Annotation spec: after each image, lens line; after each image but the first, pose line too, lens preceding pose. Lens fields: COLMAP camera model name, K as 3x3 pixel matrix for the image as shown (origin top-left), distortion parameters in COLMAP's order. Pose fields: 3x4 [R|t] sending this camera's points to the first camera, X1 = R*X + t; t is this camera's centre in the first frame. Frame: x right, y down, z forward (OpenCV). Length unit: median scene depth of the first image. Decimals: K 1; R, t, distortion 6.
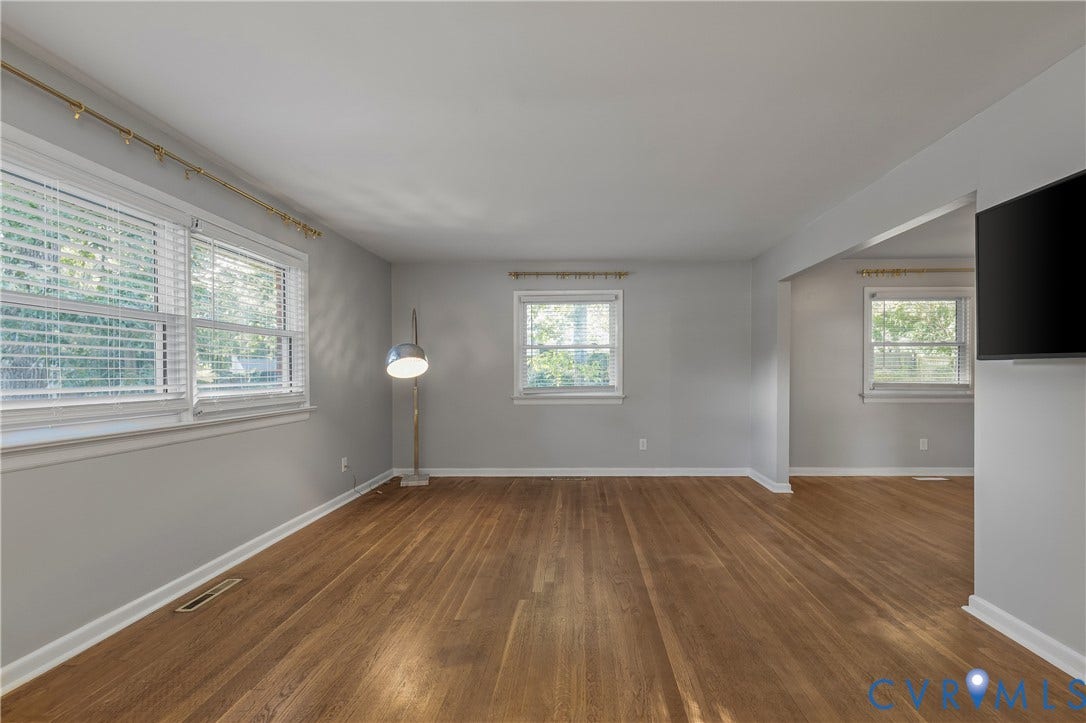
lens RADIAL K [[521.3, 0, 541.1], [0, 521.3, 374.9], [0, 0, 1]] dist [0.005092, -0.000151]
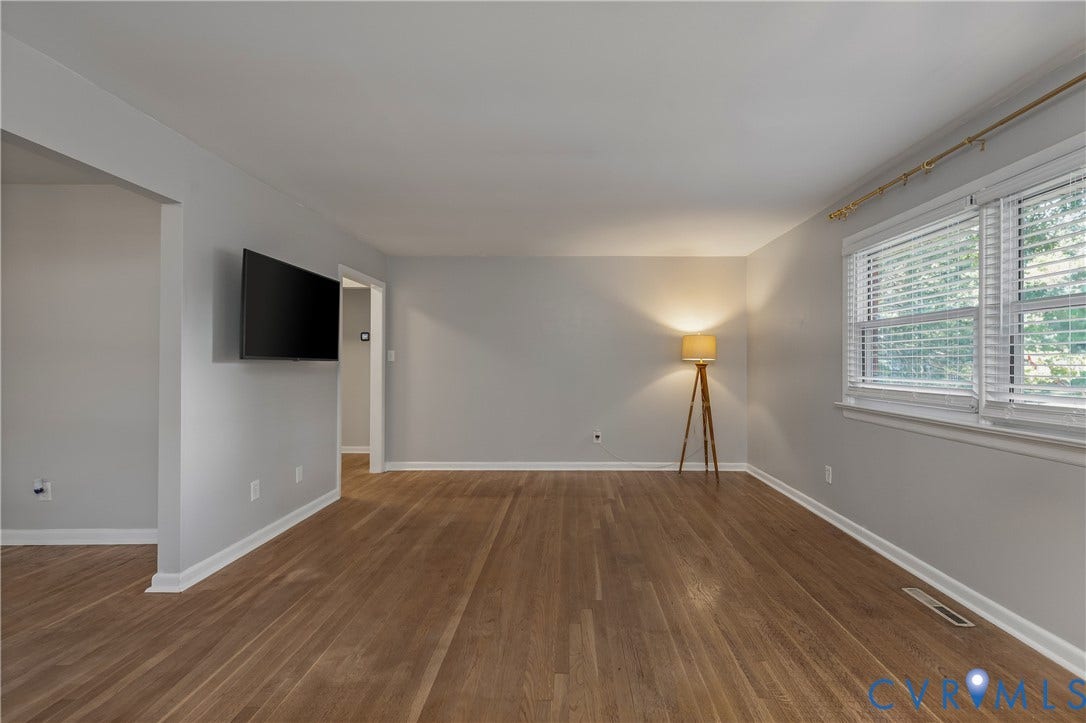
lens RADIAL K [[471.6, 0, 541.1], [0, 471.6, 363.3], [0, 0, 1]] dist [0.002108, -0.000218]
pose [[-0.999886, 0.001807, -0.014963, 0.060313], [0.001746, 0.999990, 0.004084, -0.012974], [0.014970, 0.004057, -0.999880, 1.333786]]
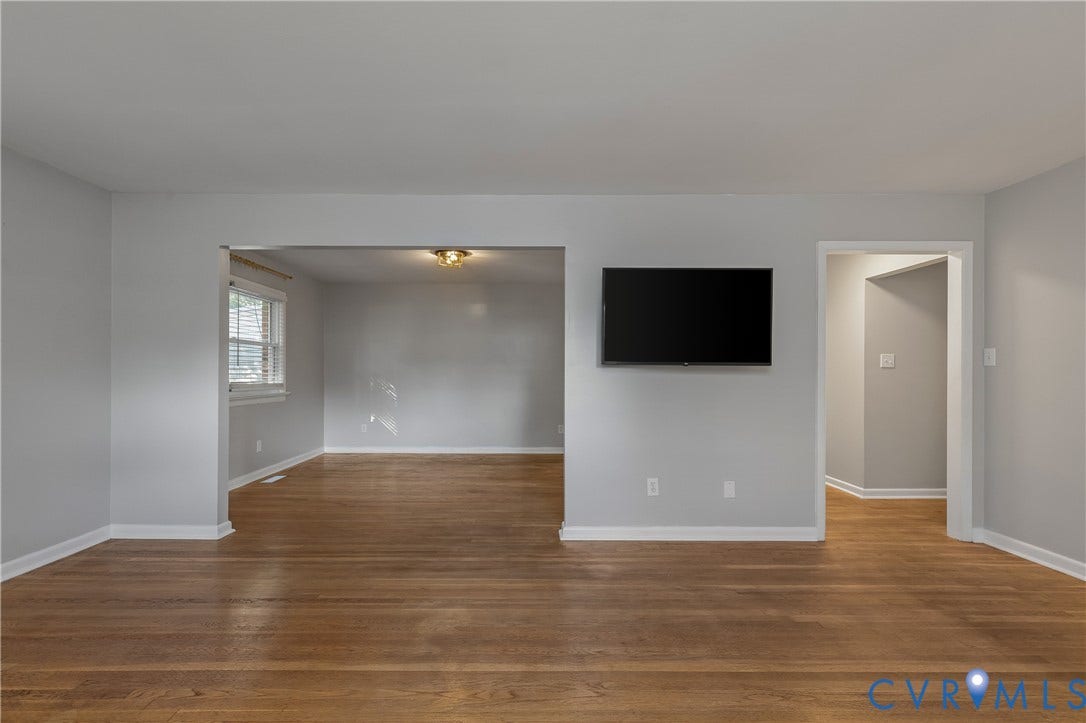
lens RADIAL K [[498.5, 0, 567.3], [0, 498.5, 373.5], [0, 0, 1]] dist [0.005902, -0.000379]
pose [[-0.098894, 0.001675, 0.995097, -0.362095], [0.001291, 0.999998, -0.001555, 0.000262], [-0.995097, 0.001131, -0.098896, 0.755412]]
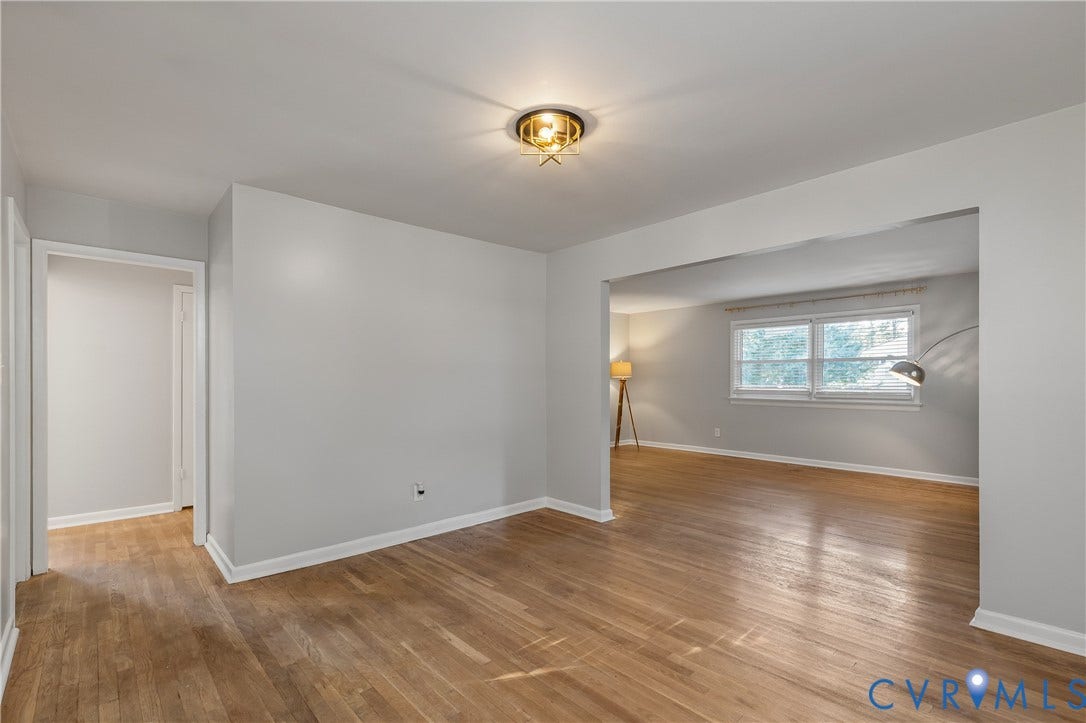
lens RADIAL K [[479.9, 0, 518.0], [0, 479.9, 379.0], [0, 0, 1]] dist [0.001583, -0.000117]
pose [[-0.756325, 0.005594, -0.654172, 1.429927], [0.002625, 0.999981, 0.005516, -0.021777], [0.654190, 0.002454, -0.756326, 1.361012]]
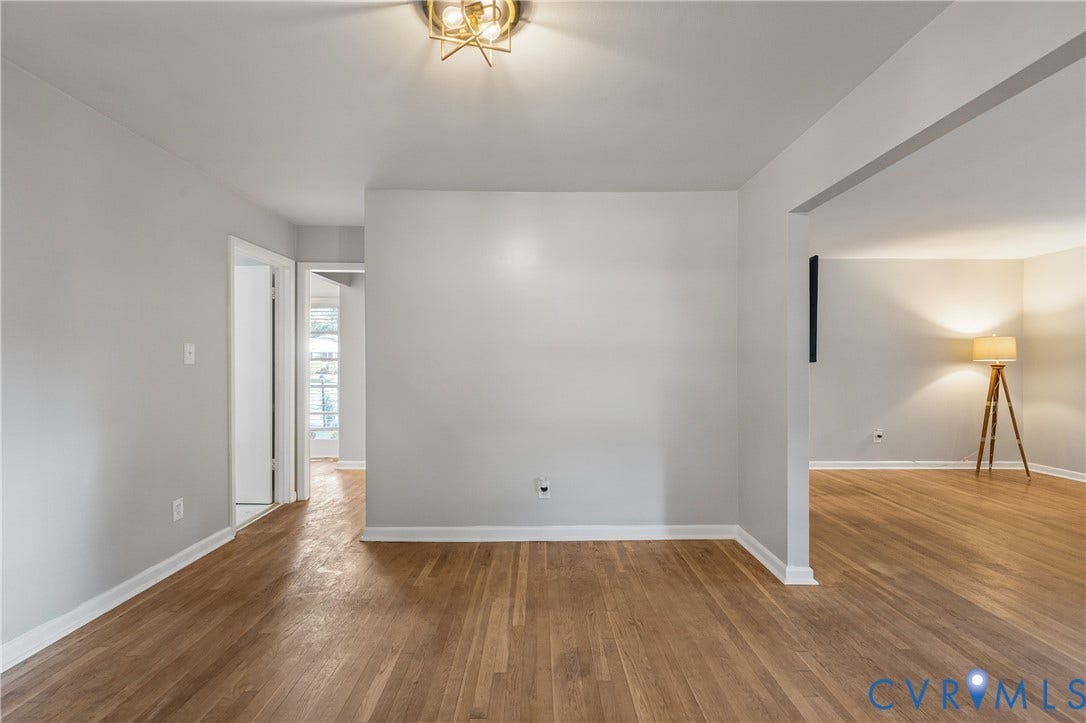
lens RADIAL K [[471.6, 0, 541.1], [0, 471.6, 363.3], [0, 0, 1]] dist [0.002108, -0.000218]
pose [[-0.999804, 0.002851, -0.019571, 0.959040], [0.002773, 0.999988, 0.003973, -0.019037], [0.019582, 0.003918, -0.999801, 1.349779]]
